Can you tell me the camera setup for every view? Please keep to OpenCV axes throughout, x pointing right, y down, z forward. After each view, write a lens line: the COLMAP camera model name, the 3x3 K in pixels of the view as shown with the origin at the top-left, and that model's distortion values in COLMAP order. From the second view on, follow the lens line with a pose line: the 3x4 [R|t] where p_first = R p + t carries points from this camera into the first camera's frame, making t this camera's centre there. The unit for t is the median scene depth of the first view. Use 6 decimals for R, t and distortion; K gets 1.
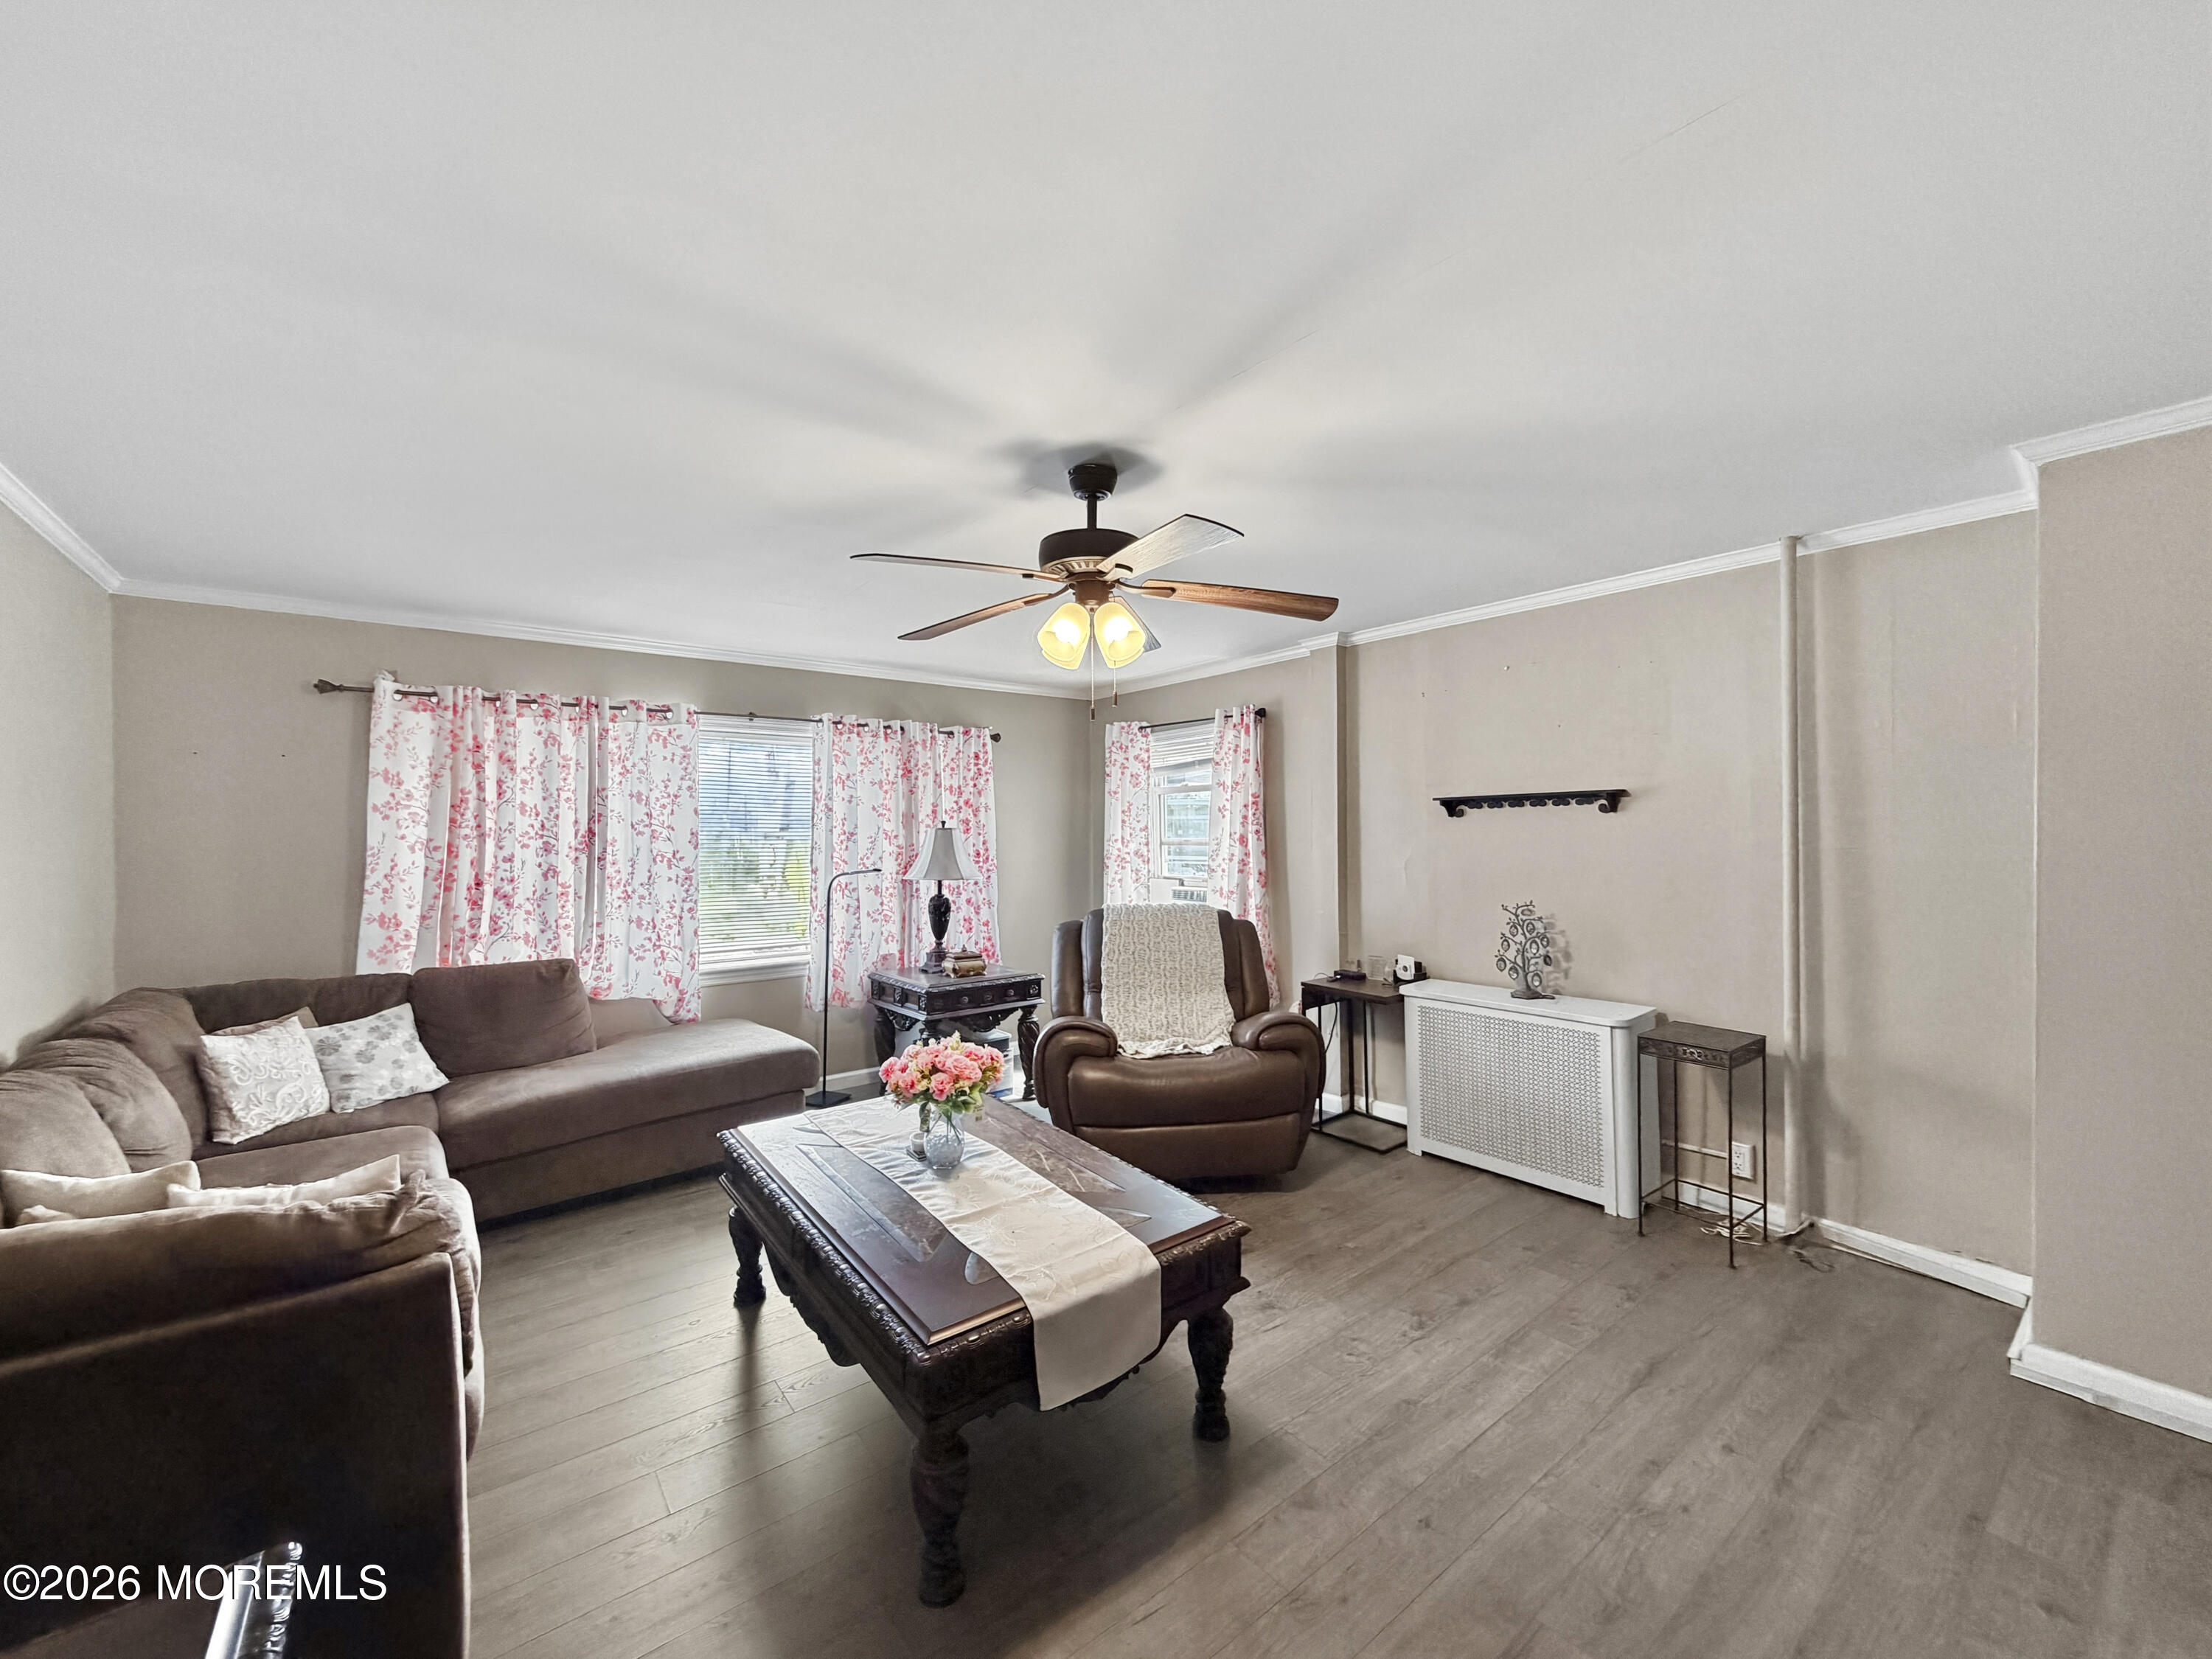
lens RADIAL K [[885.0, 0, 1114.2], [0, 885.0, 826.6], [0, 0, 1]] dist [-0.000233, -0.000082]
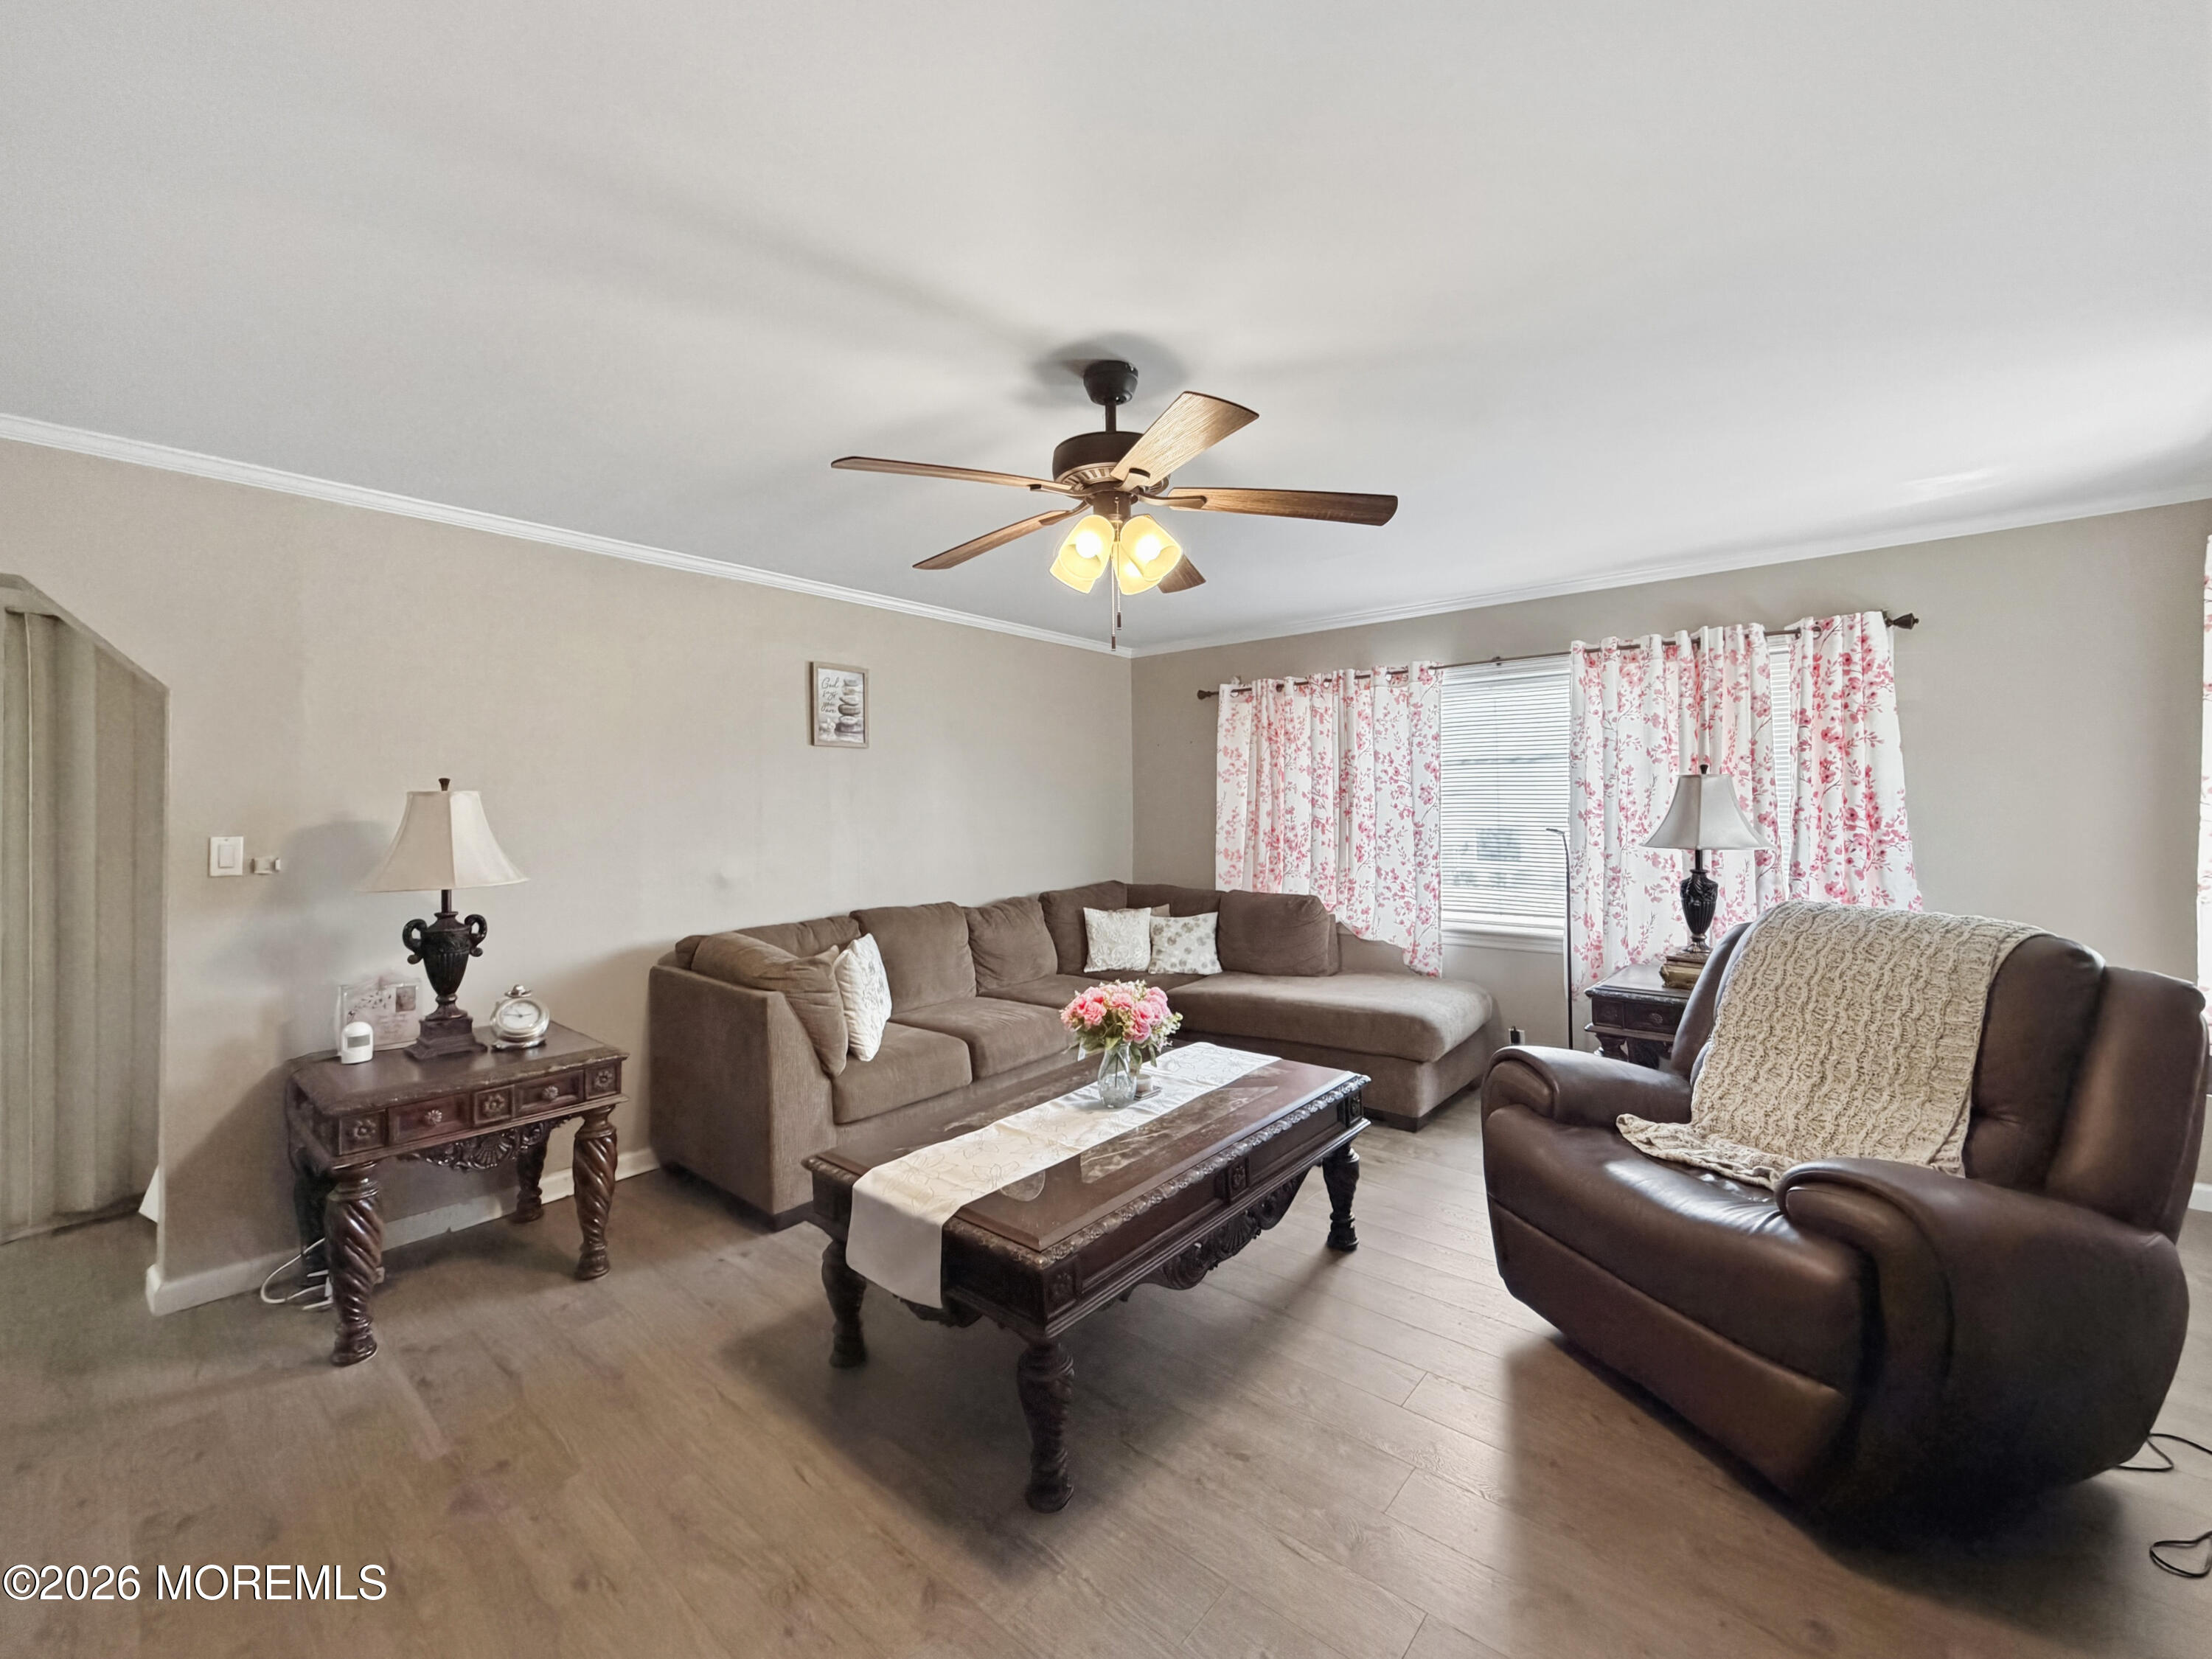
lens RADIAL K [[892.2, 0, 1099.0], [0, 892.2, 798.9], [0, 0, 1]] dist [-0.000400, -0.000061]
pose [[0.194903, -0.010118, -0.980770, 0.566744], [0.012527, 0.999891, -0.007826, 0.028349], [0.980743, -0.010761, 0.195008, 0.548890]]
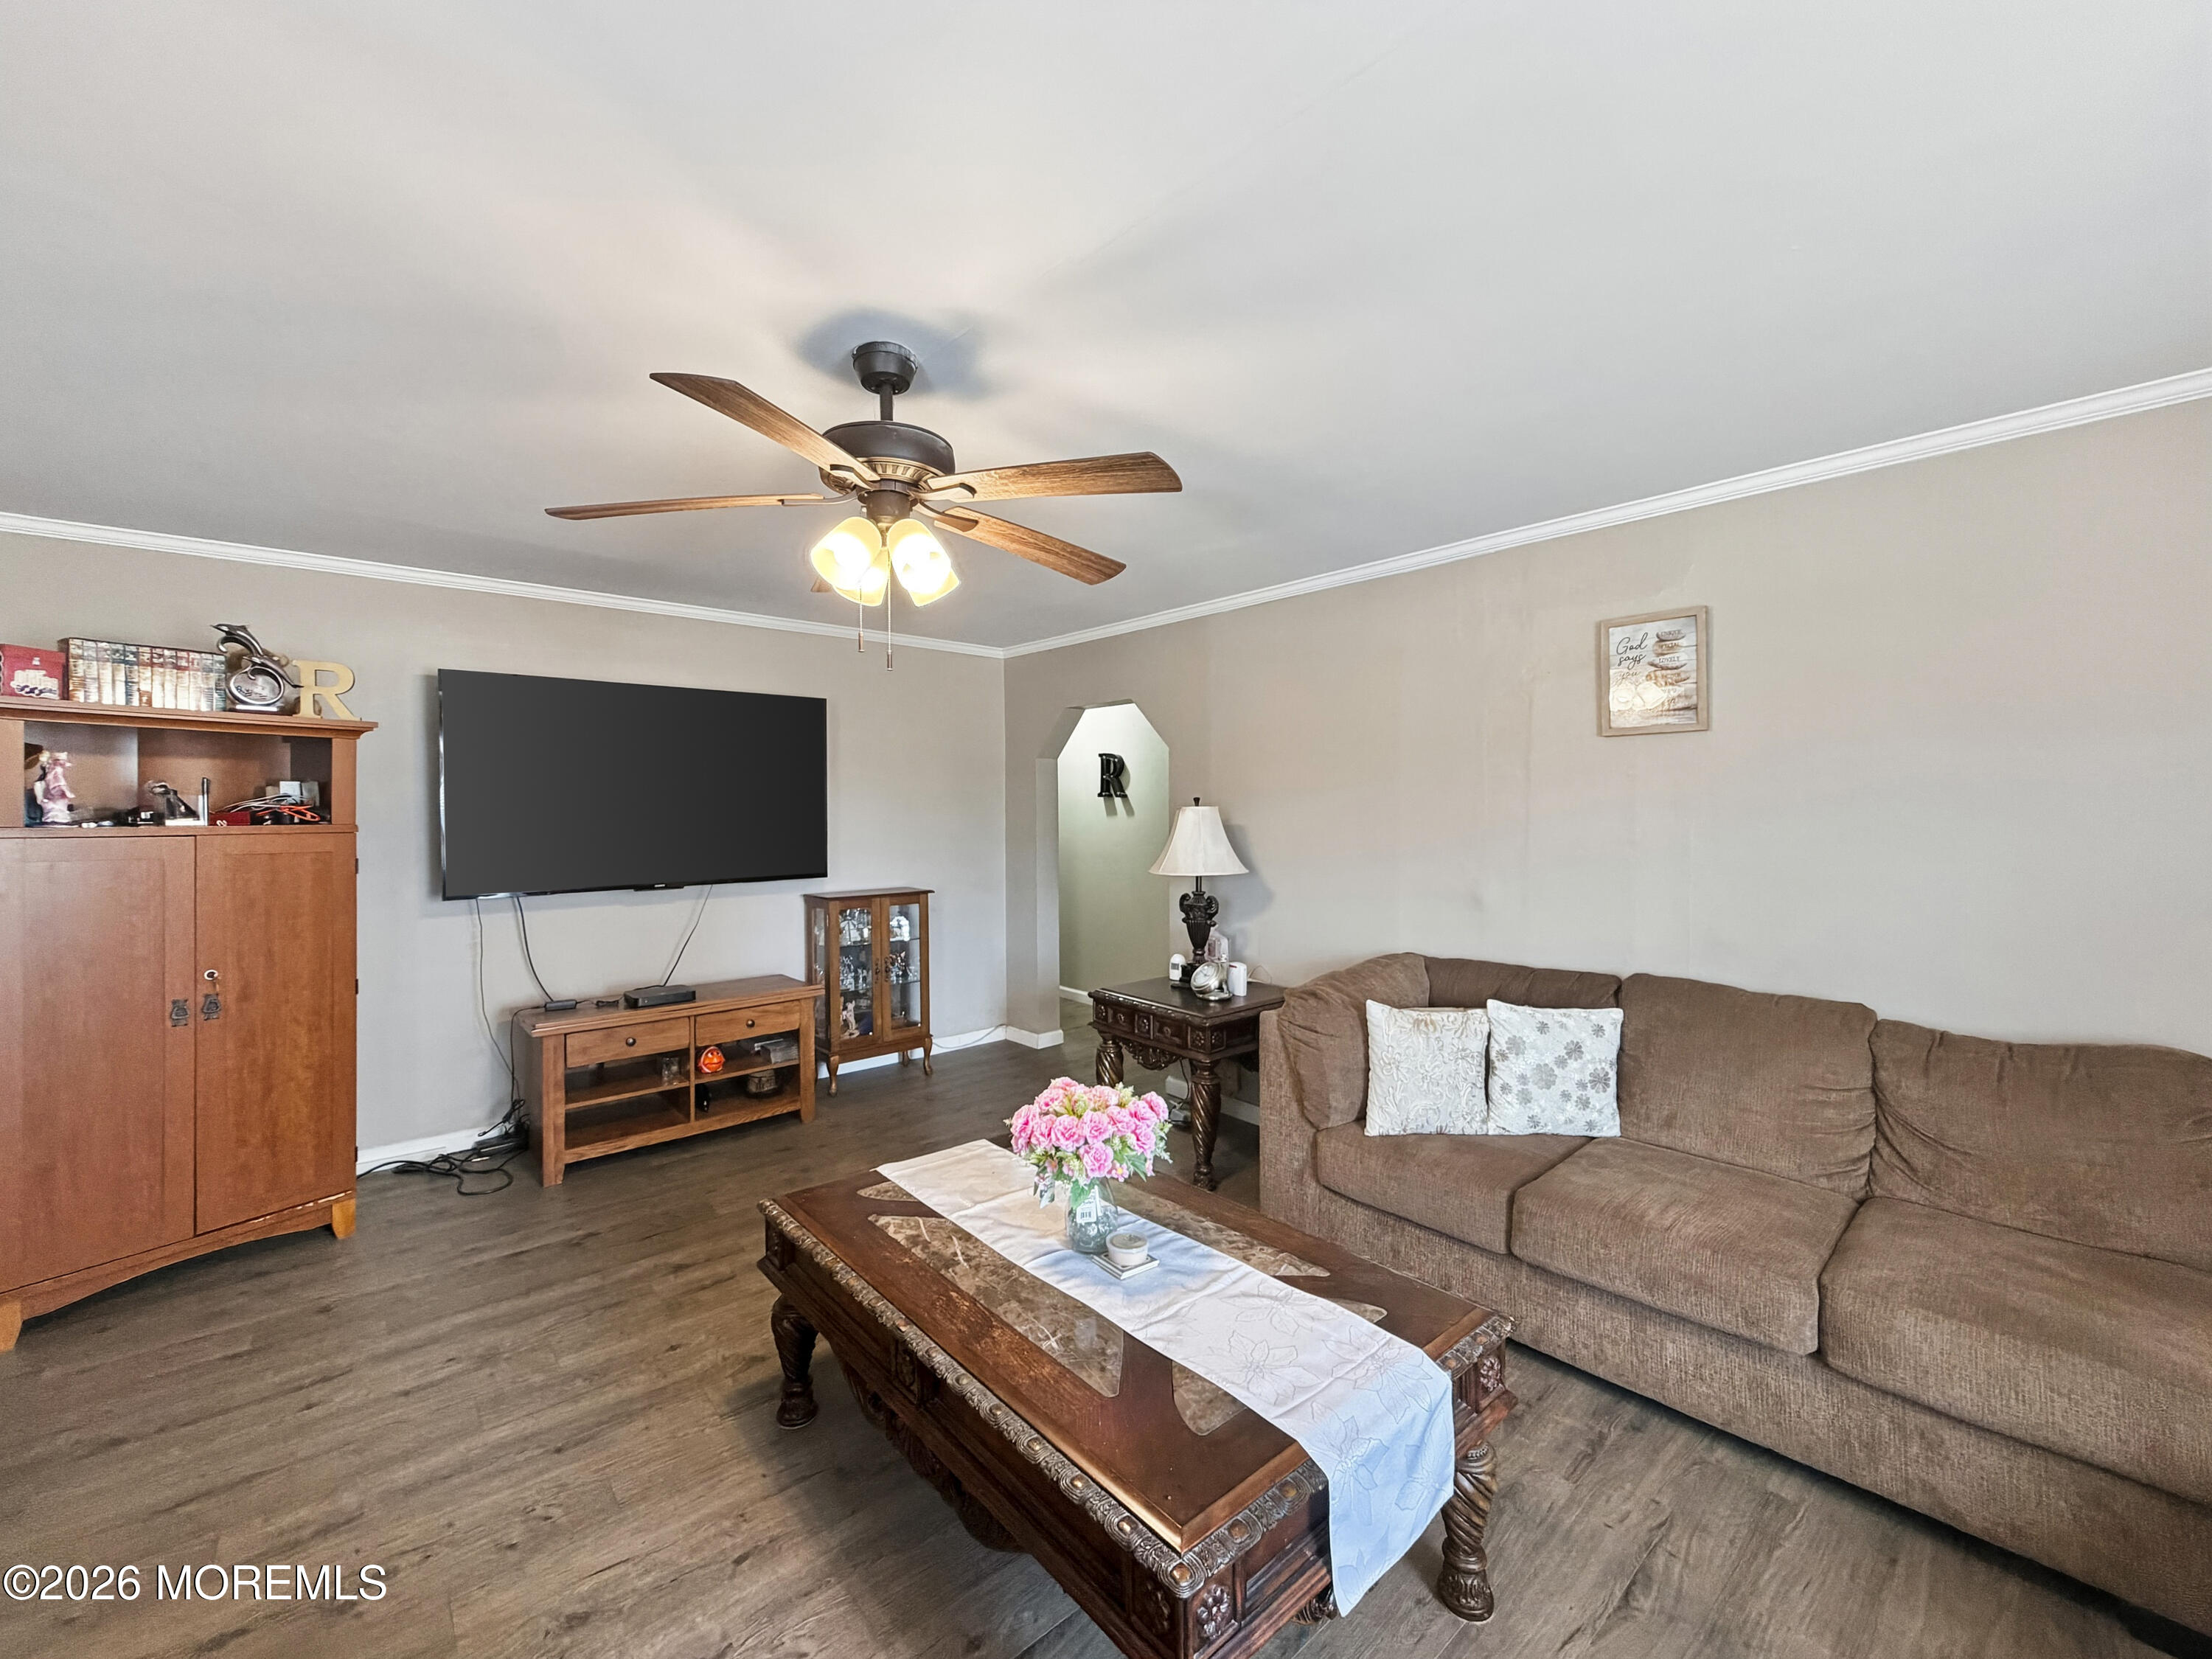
lens RADIAL K [[885.0, 0, 1114.2], [0, 885.0, 826.6], [0, 0, 1]] dist [-0.000233, -0.000082]
pose [[-0.998672, 0.014244, -0.049510, -0.123864], [0.013204, 0.999686, 0.021284, 0.007025], [0.049797, 0.020602, -0.998547, 1.219090]]
